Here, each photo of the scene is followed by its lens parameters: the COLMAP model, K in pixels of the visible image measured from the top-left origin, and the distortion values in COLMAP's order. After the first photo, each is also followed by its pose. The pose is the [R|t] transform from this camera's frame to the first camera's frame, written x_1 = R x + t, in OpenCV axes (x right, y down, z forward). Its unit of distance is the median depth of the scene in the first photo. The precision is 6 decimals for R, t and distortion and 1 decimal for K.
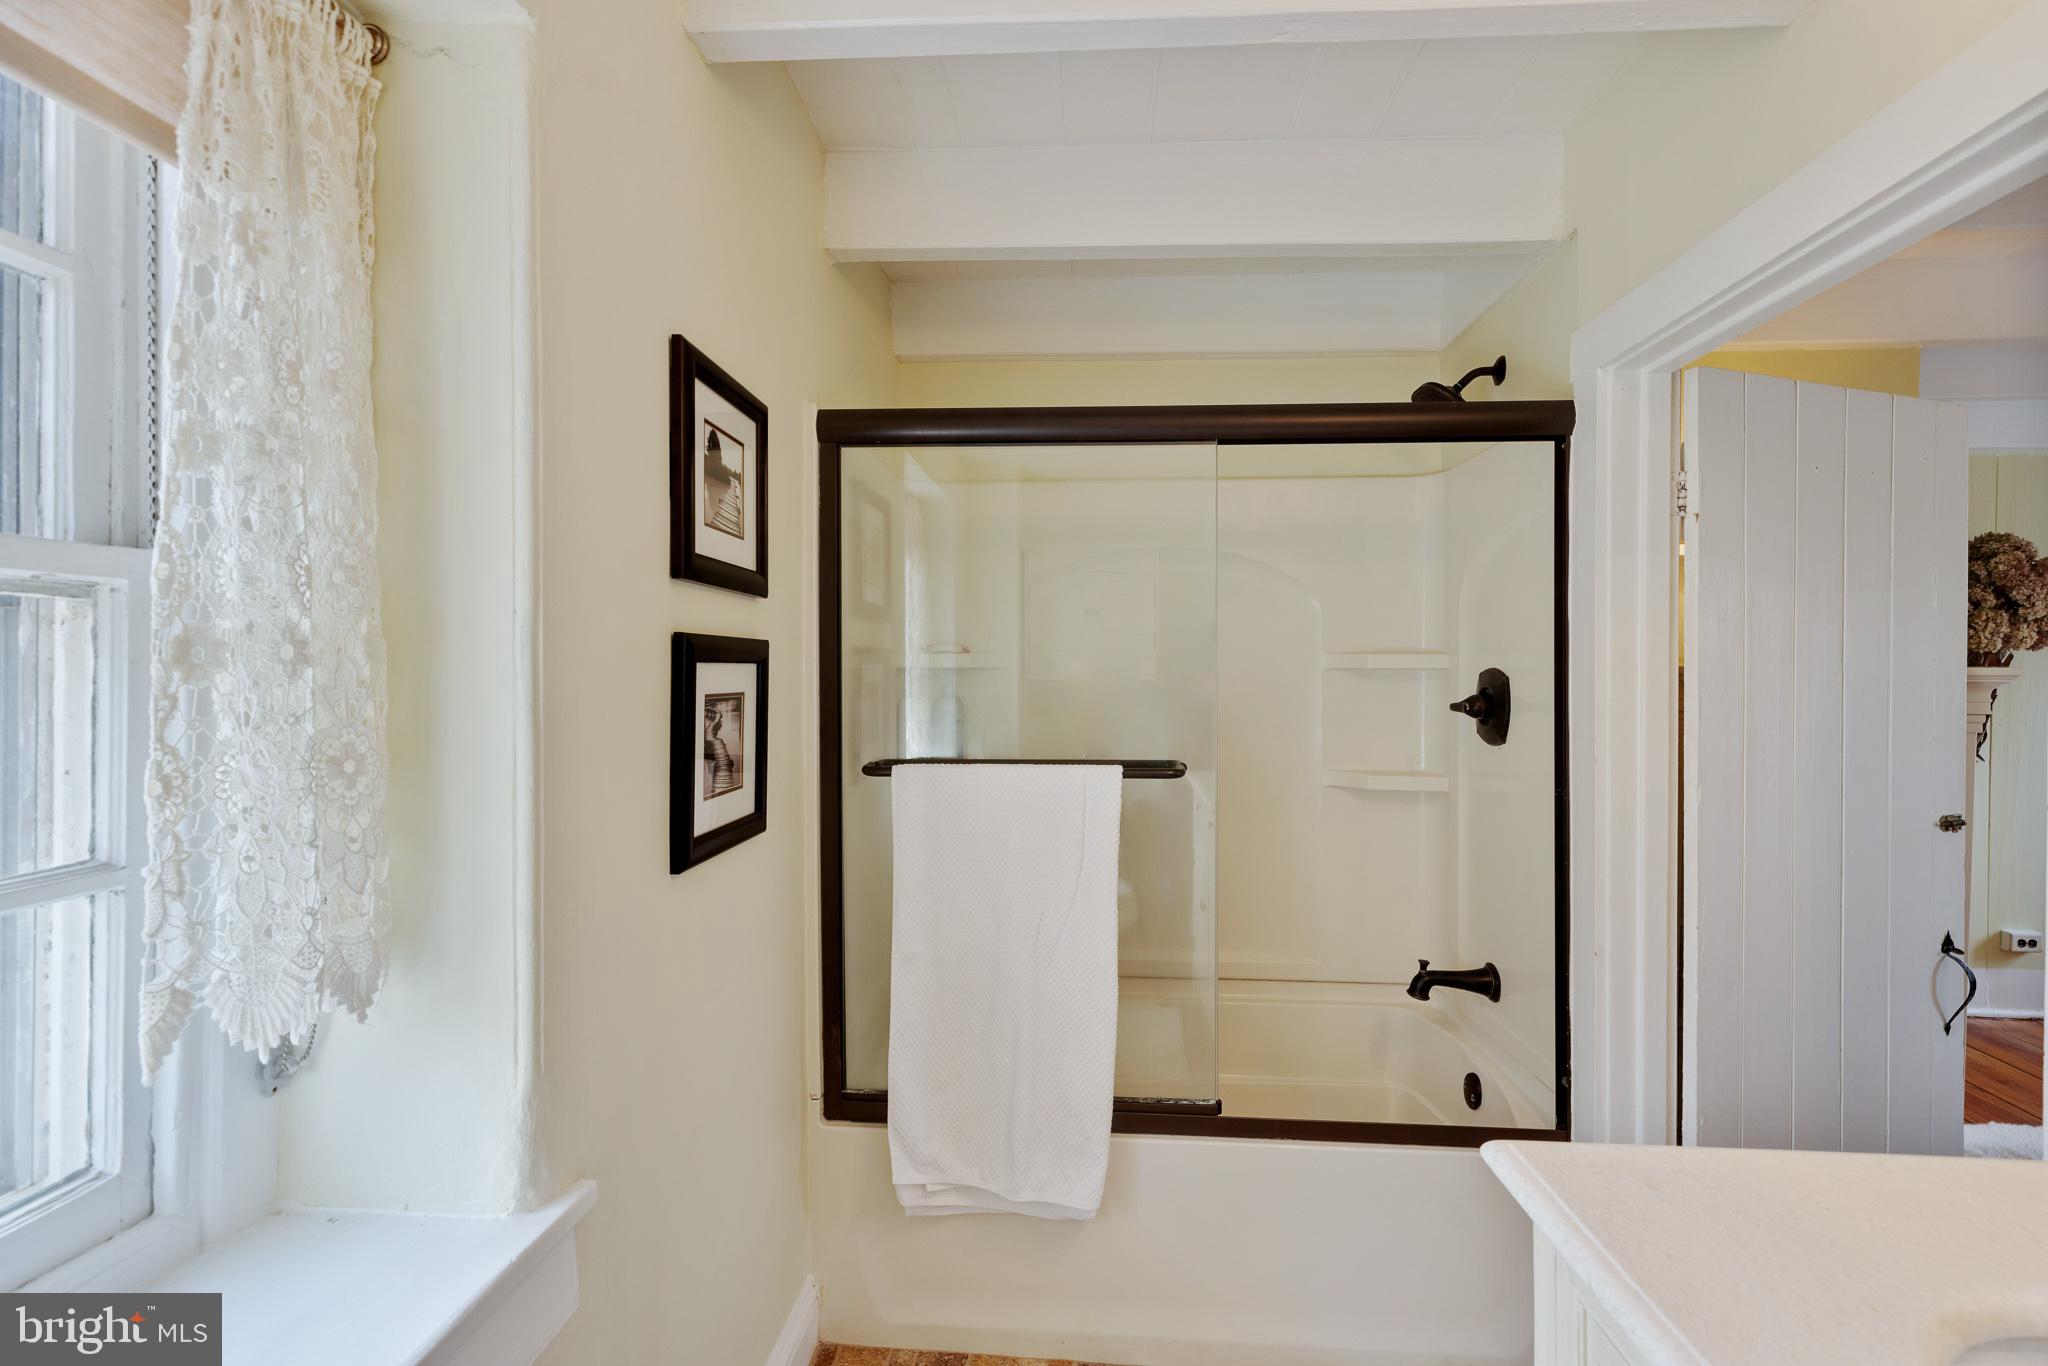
lens RADIAL K [[922.3, 0, 1024.6], [0, 922.3, 674.3], [0, 0, 1]] dist [0.004369, -0.000039]
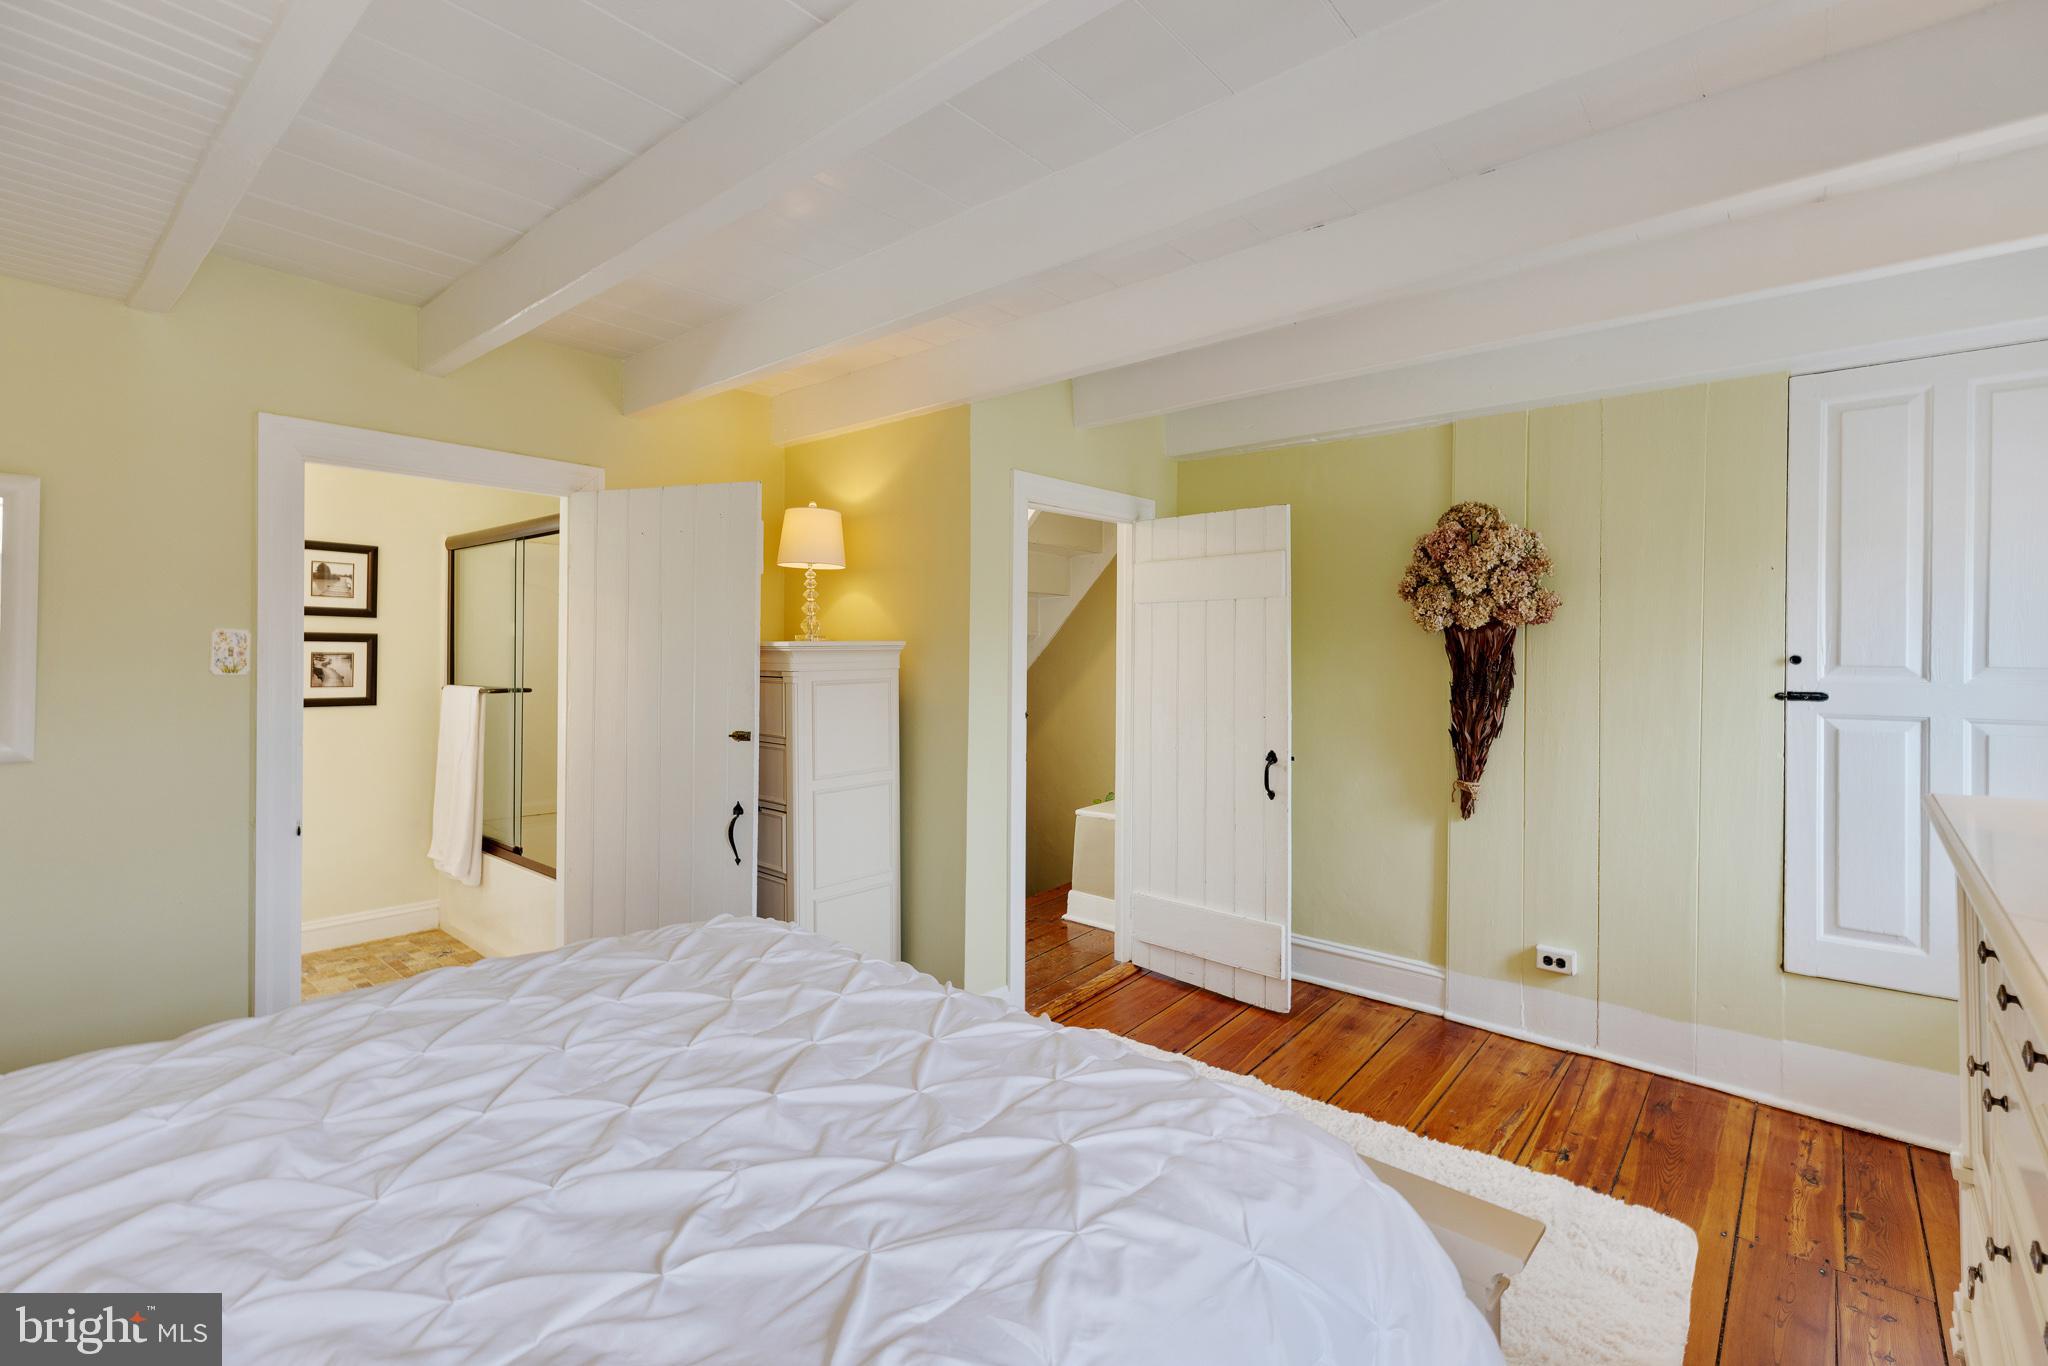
lens RADIAL K [[922.3, 0, 1026.3], [0, 922.3, 663.8], [0, 0, 1]] dist [0.004369, -0.000039]
pose [[0.797054, 0.005398, -0.603884, 1.284351], [-0.009899, 0.999942, -0.004127, 0.018395], [0.603827, 0.009267, 0.797061, 0.001635]]
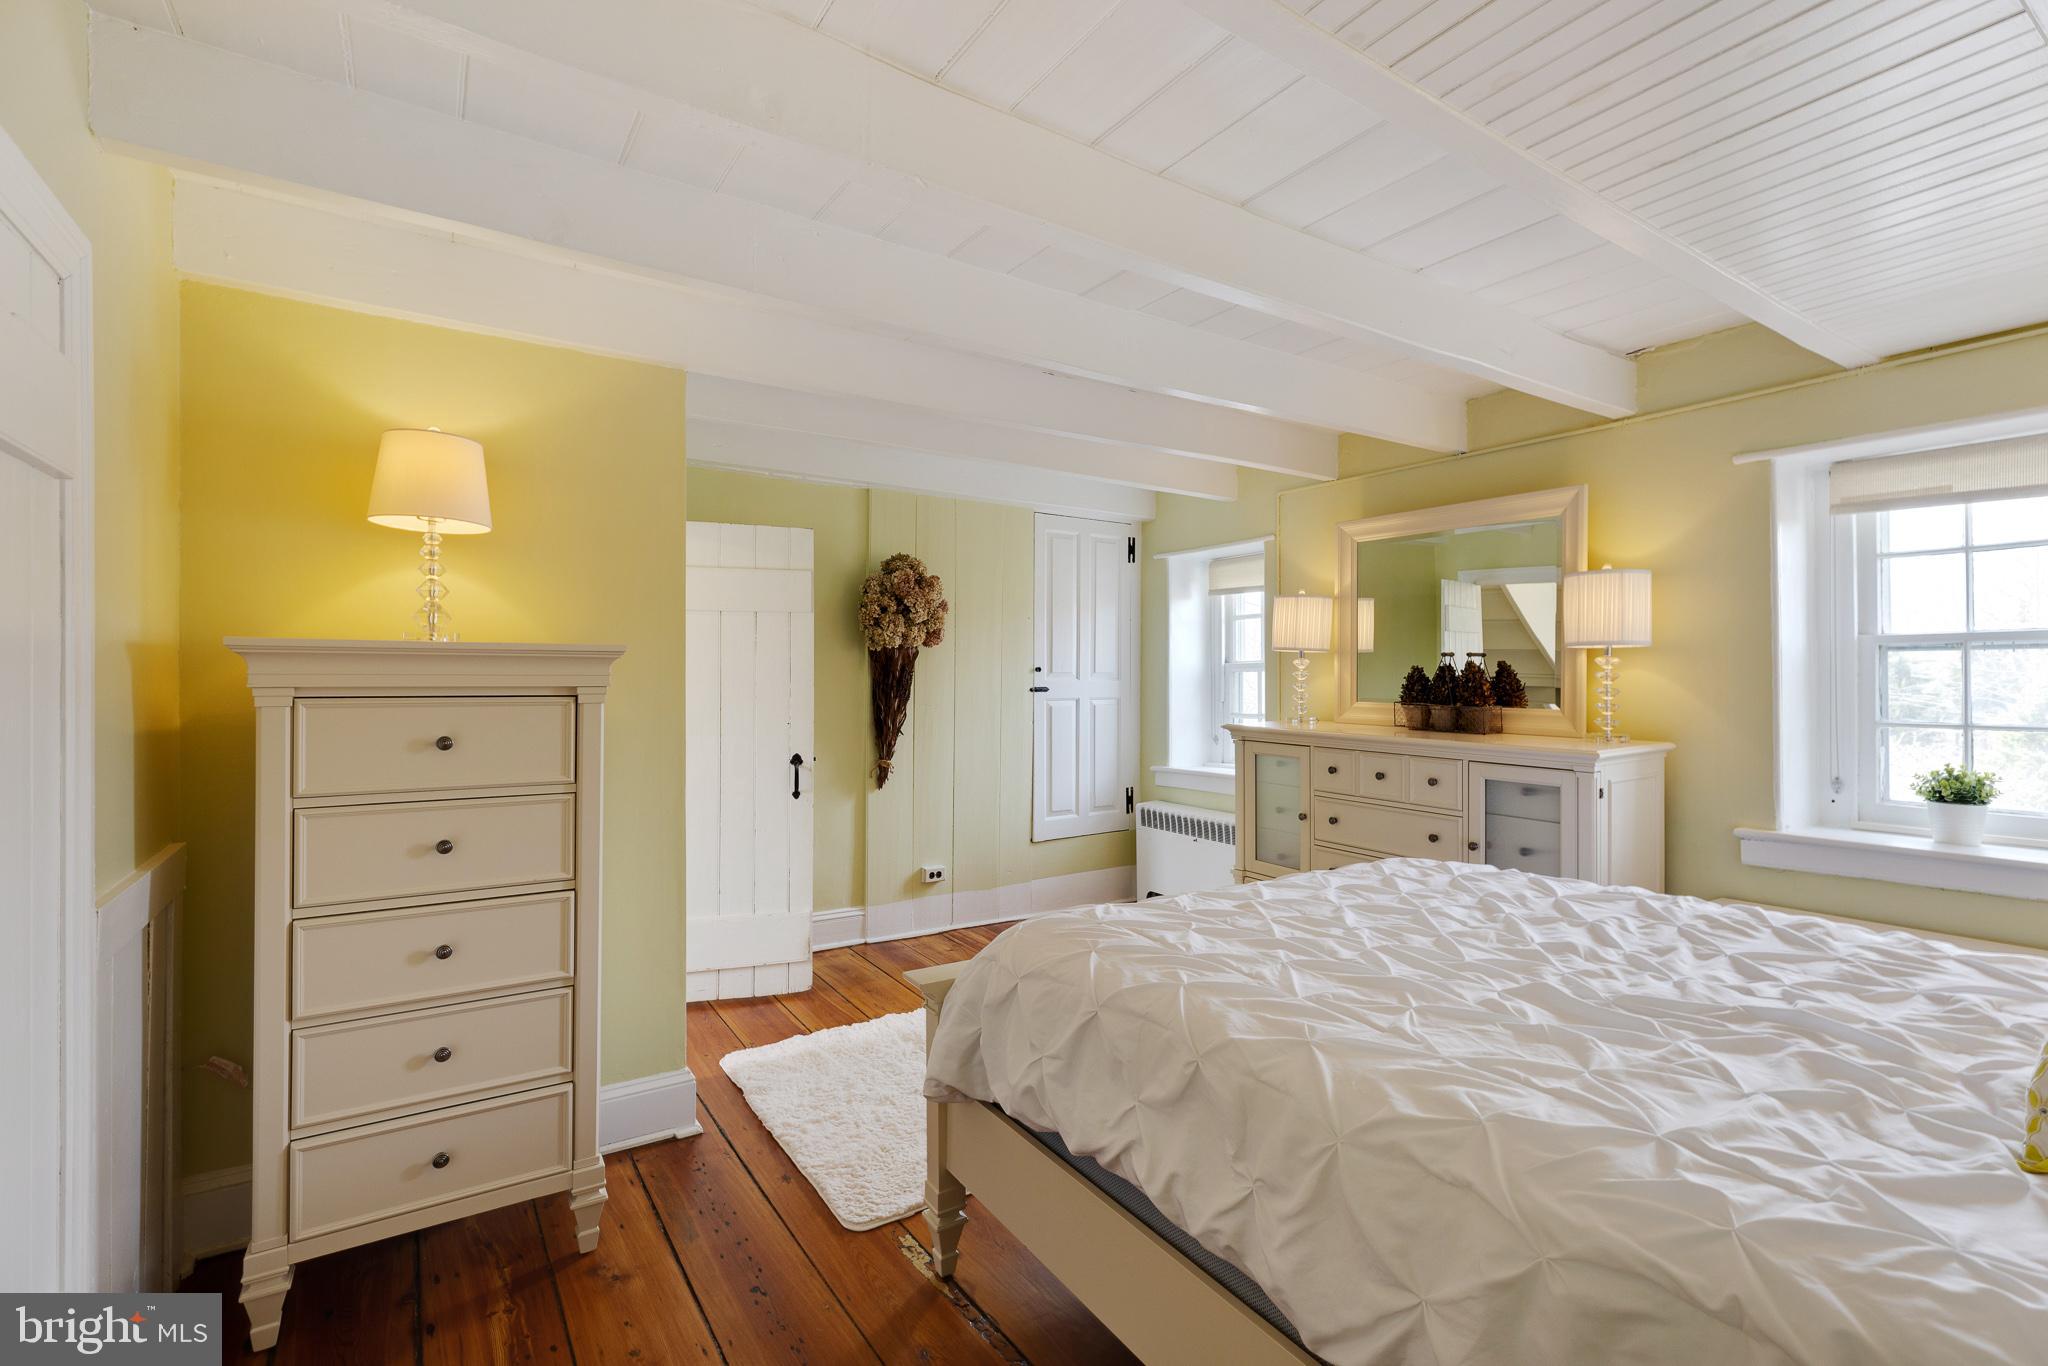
lens RADIAL K [[922.3, 0, 1029.1], [0, 922.3, 672.5], [0, 0, 1]] dist [0.004369, -0.000039]
pose [[0.792446, -0.000917, 0.609942, 0.428499], [0.004153, 0.999984, -0.003892, 0.015276], [-0.609928, 0.005617, 0.792437, -0.101559]]
